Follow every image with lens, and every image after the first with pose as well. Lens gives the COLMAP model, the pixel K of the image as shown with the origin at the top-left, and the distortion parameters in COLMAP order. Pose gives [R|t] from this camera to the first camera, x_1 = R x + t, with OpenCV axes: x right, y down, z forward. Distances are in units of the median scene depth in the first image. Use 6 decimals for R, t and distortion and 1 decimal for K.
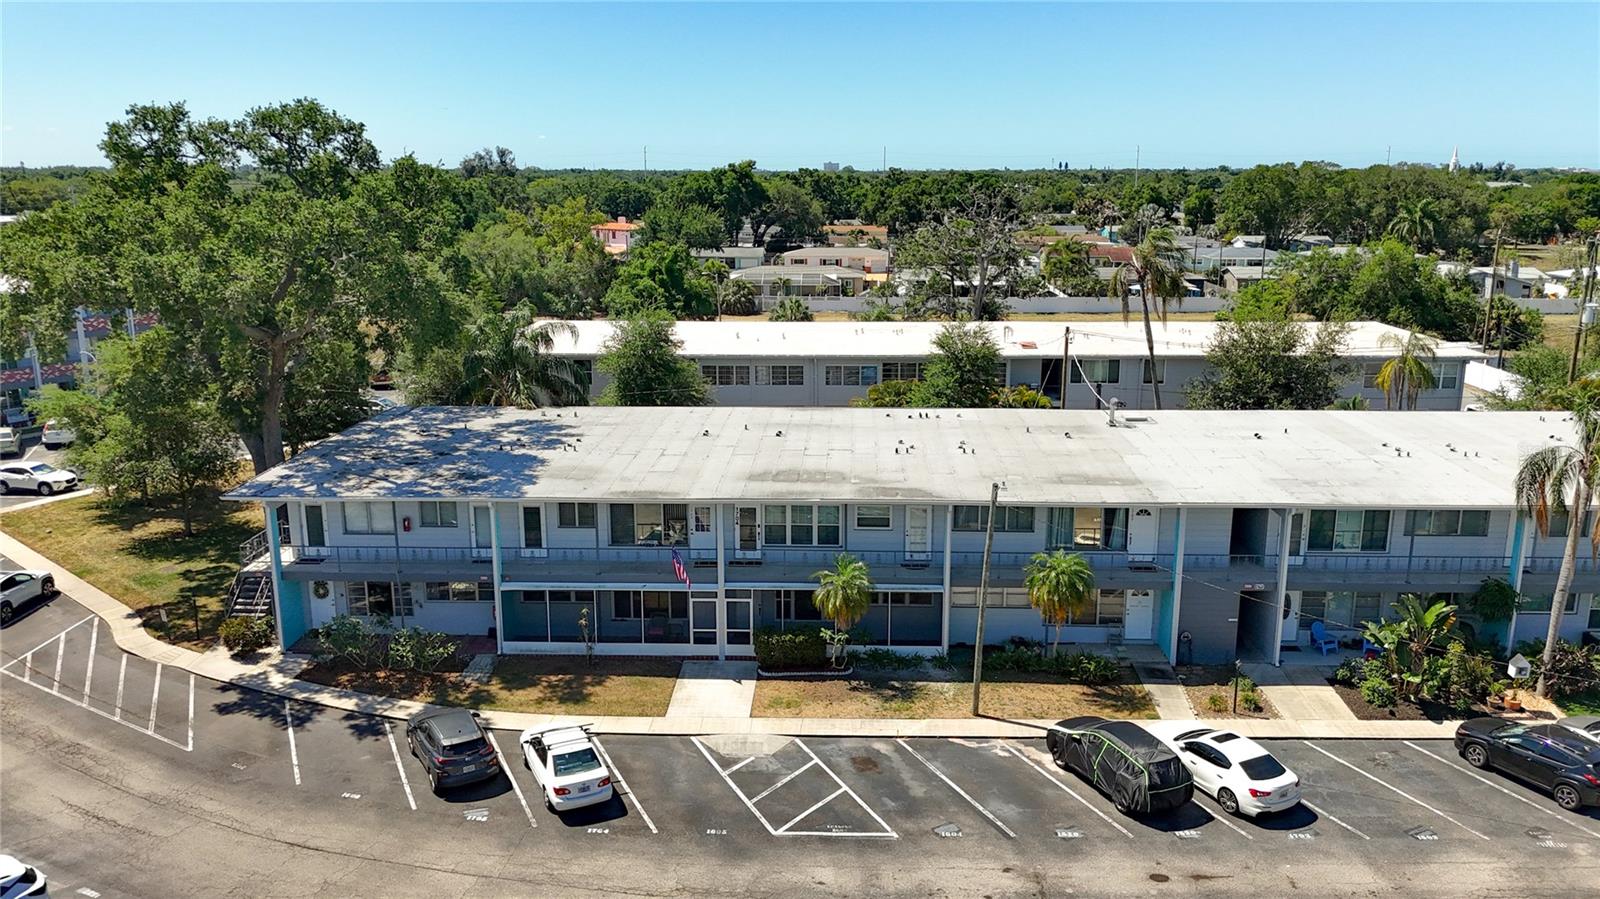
lens RADIAL K [[1172.4, 0, 800.0], [0, 1172.4, 449.5], [0, 0, 1]] dist [-0.052436, -0.000445]
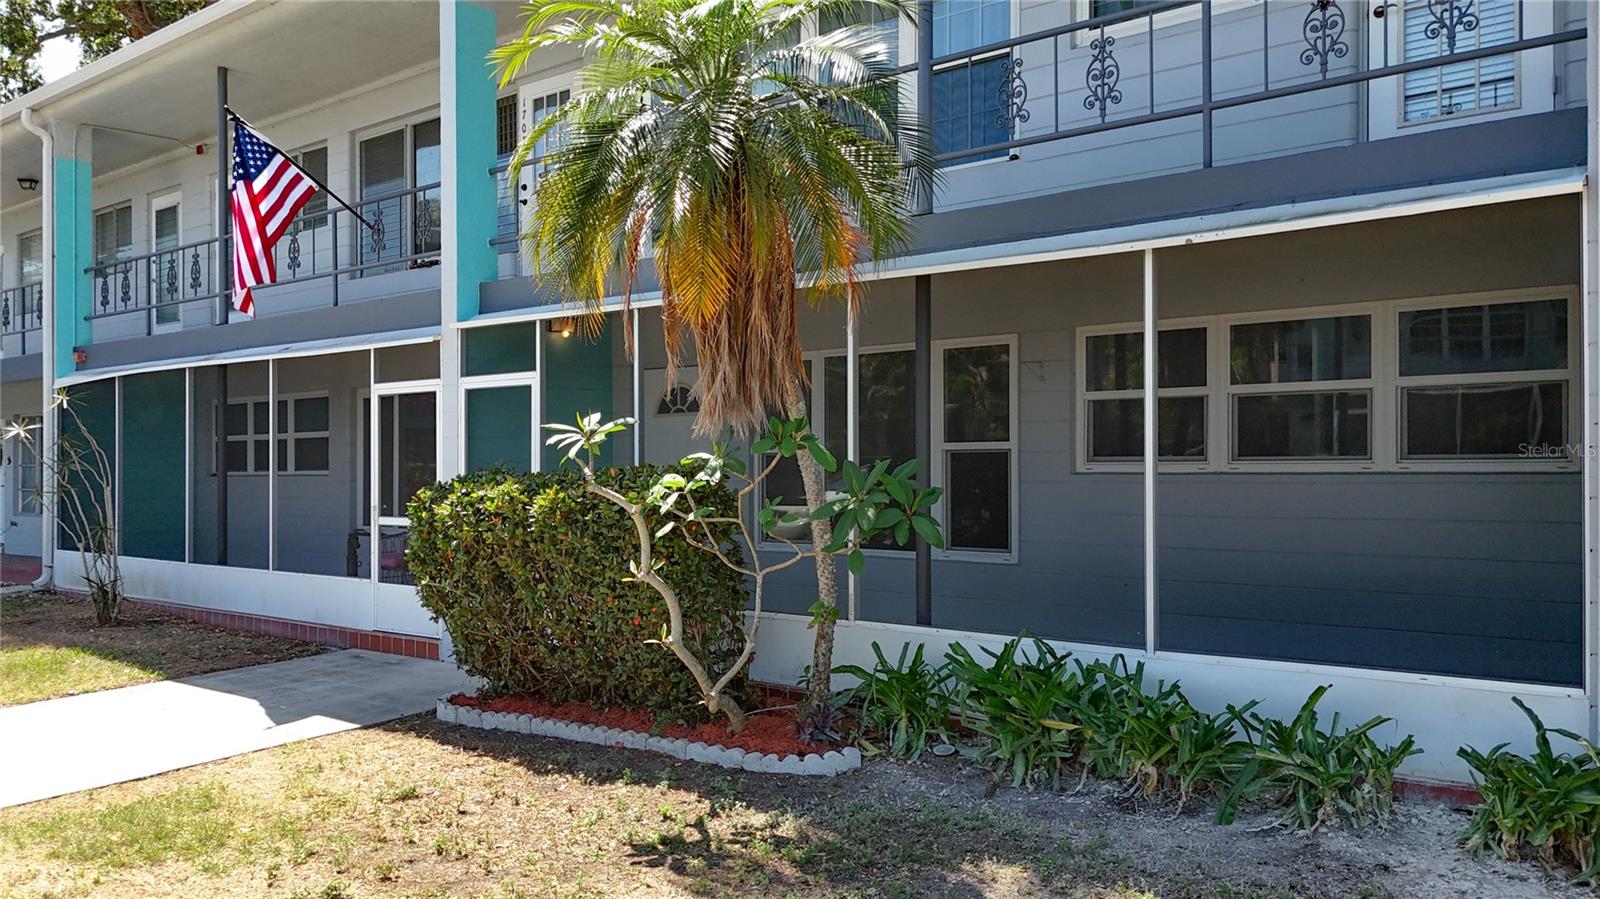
lens RADIAL K [[1253.1, 0, 800.0], [0, 1253.1, 449.5], [0, 0, 1]] dist [0.012464, -0.000997]
pose [[0.804899, -0.009703, -0.593332, 0.133963], [-0.106123, 0.981394, -0.160013, 0.173582], [0.583845, 0.191761, 0.788894, 0.850228]]
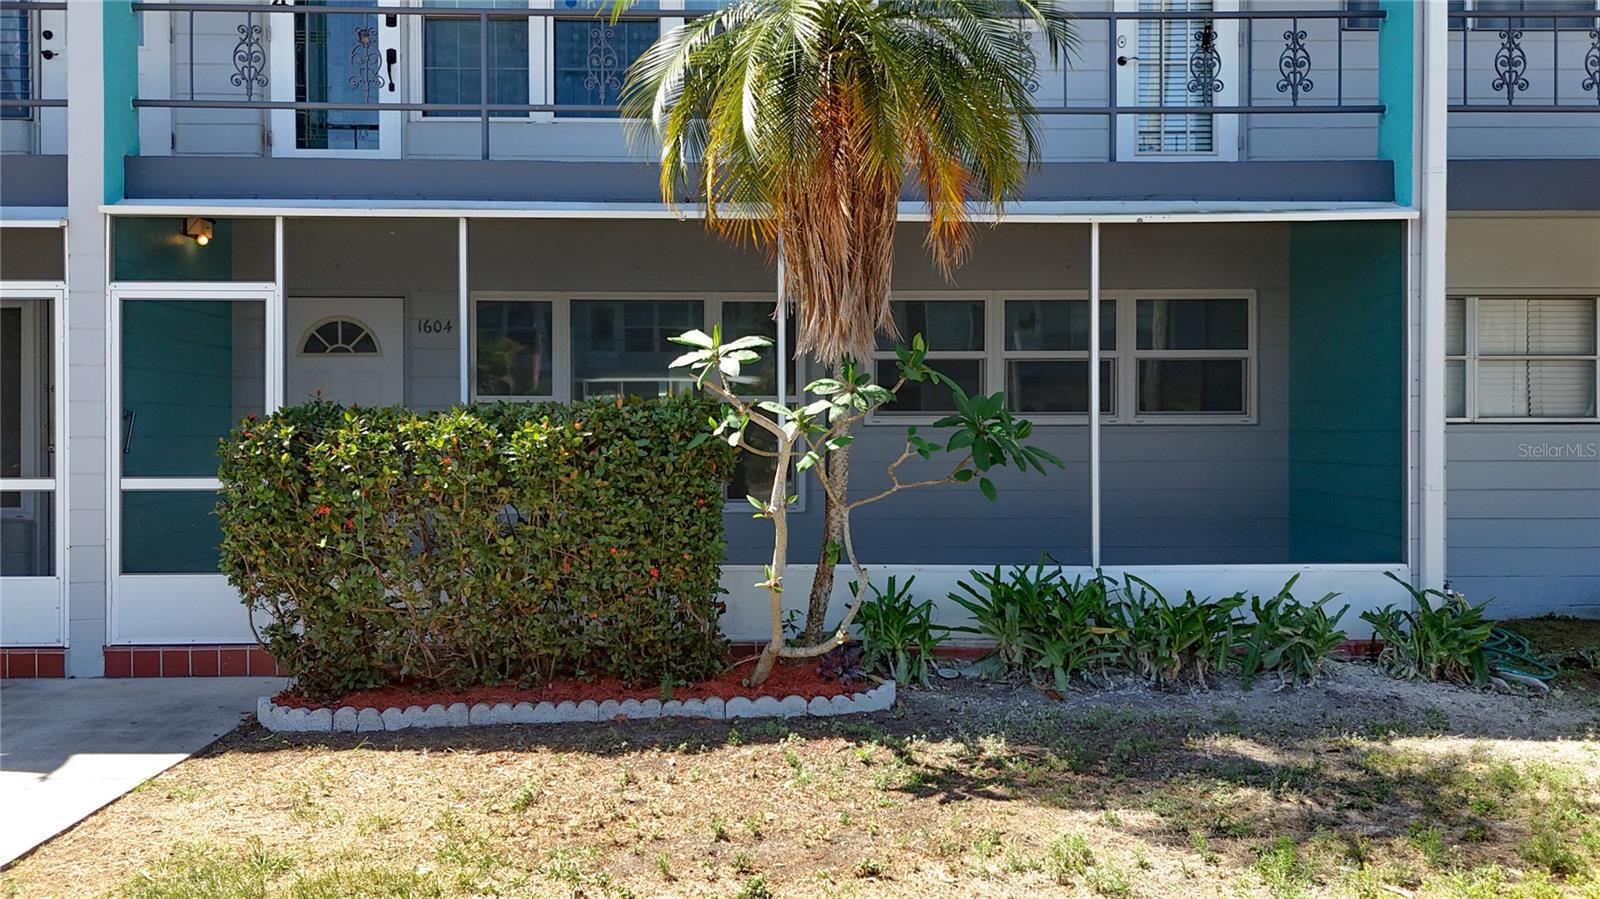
lens RADIAL K [[1212.5, 0, 805.3], [0, 1212.5, 479.4], [0, 0, 1]] dist [0.012190, 0.000328]
pose [[0.997274, 0.000562, 0.073789, 0.021155], [0.012197, 0.984963, -0.172334, 0.185903], [-0.072776, 0.172765, 0.982271, 0.830884]]
